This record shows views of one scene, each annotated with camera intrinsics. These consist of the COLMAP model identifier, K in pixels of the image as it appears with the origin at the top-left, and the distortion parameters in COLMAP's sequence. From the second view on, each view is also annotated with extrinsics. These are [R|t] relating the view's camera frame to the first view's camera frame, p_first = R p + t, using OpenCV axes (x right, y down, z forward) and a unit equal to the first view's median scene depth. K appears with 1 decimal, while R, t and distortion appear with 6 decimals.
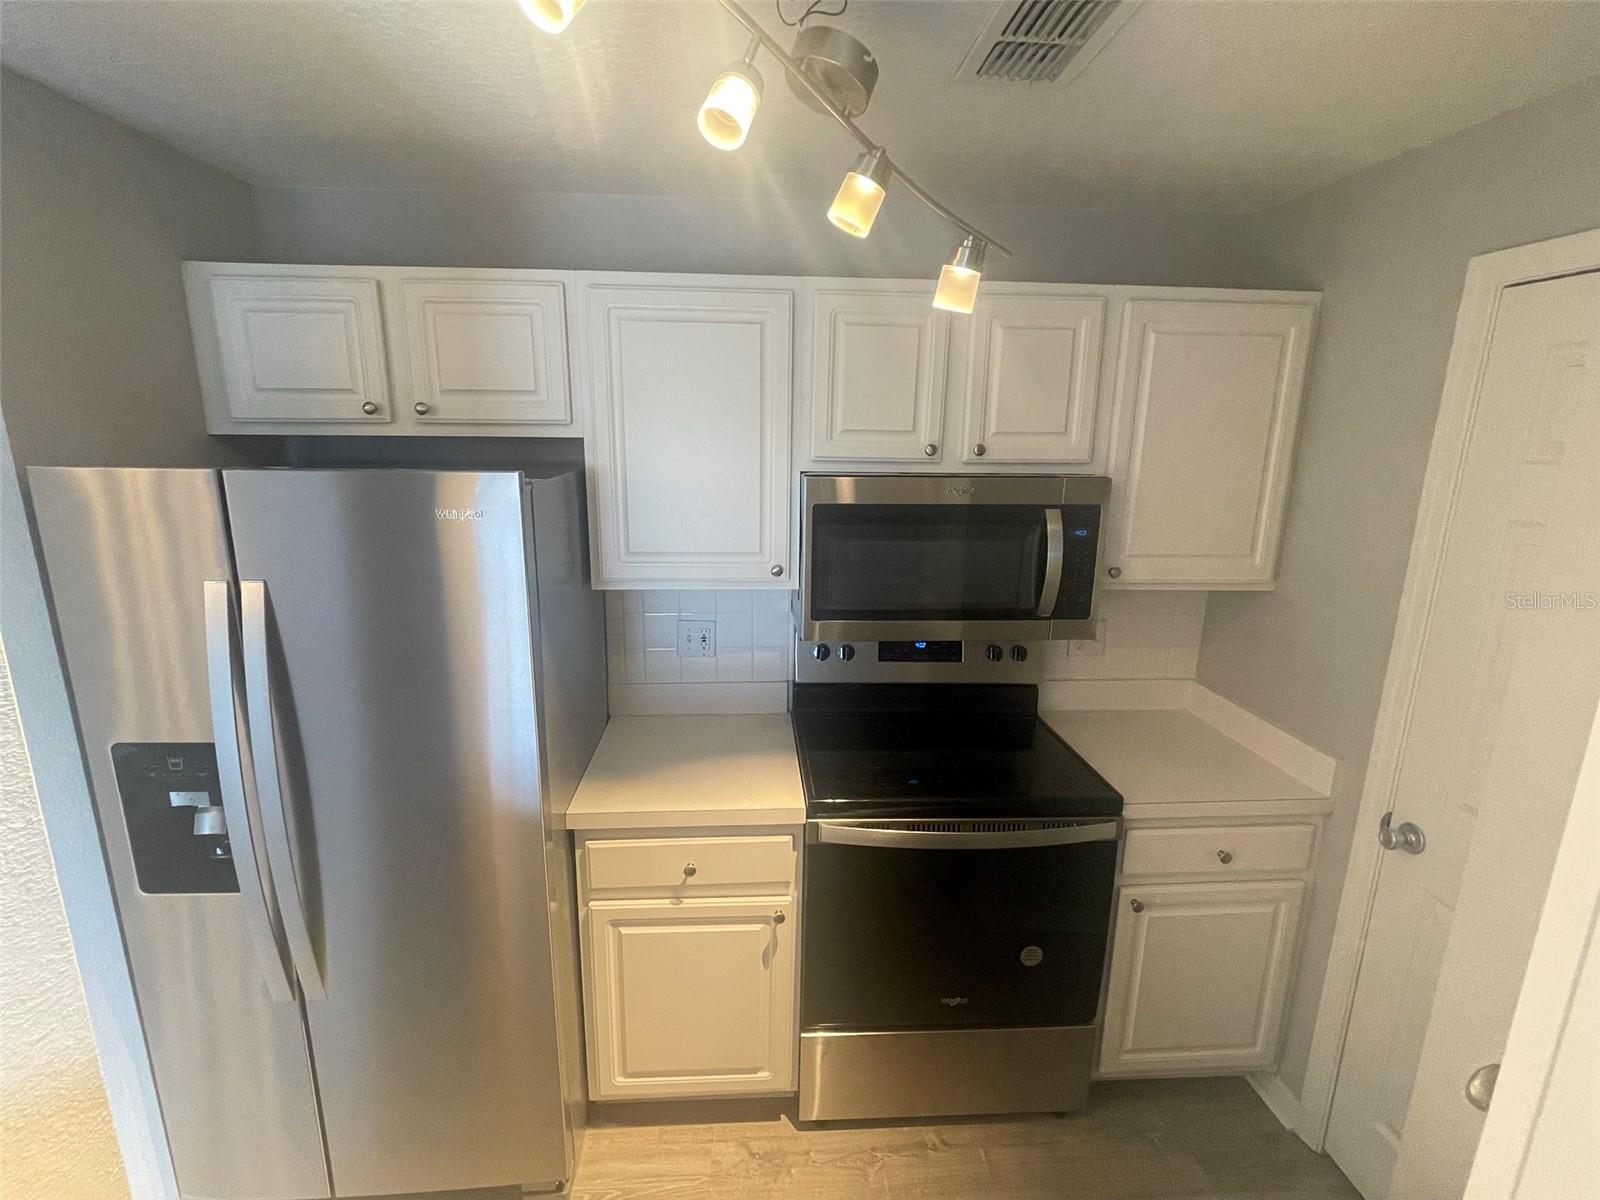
lens RADIAL K [[762.6, 0, 802.9], [0, 762.6, 605.0], [0, 0, 1]] dist [0.002186, -0.000097]
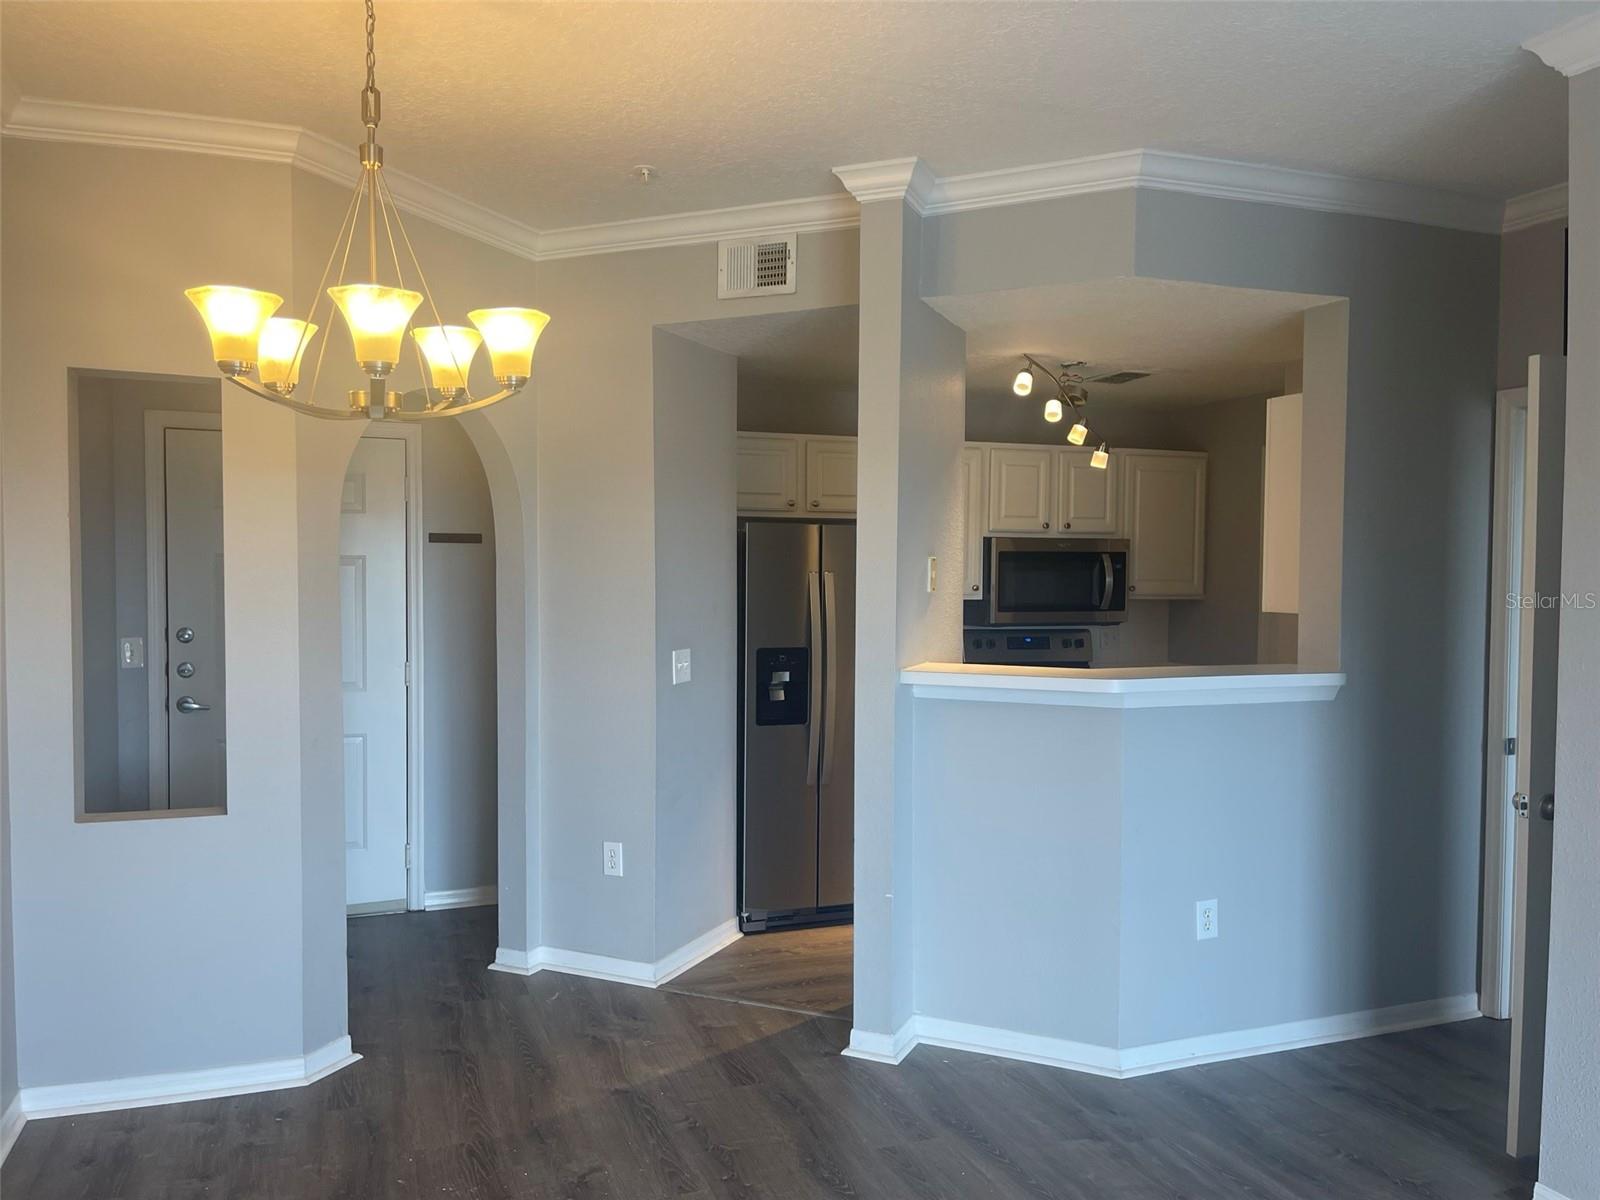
lens RADIAL K [[1205.2, 0, 797.0], [0, 1205.2, 601.3], [0, 0, 1]] dist [0.002567, 0.000246]
pose [[0.959620, -0.016566, 0.280810, -1.312558], [0.070217, 0.980771, -0.182095, 0.503752], [-0.272394, 0.194460, 0.942331, -1.698523]]
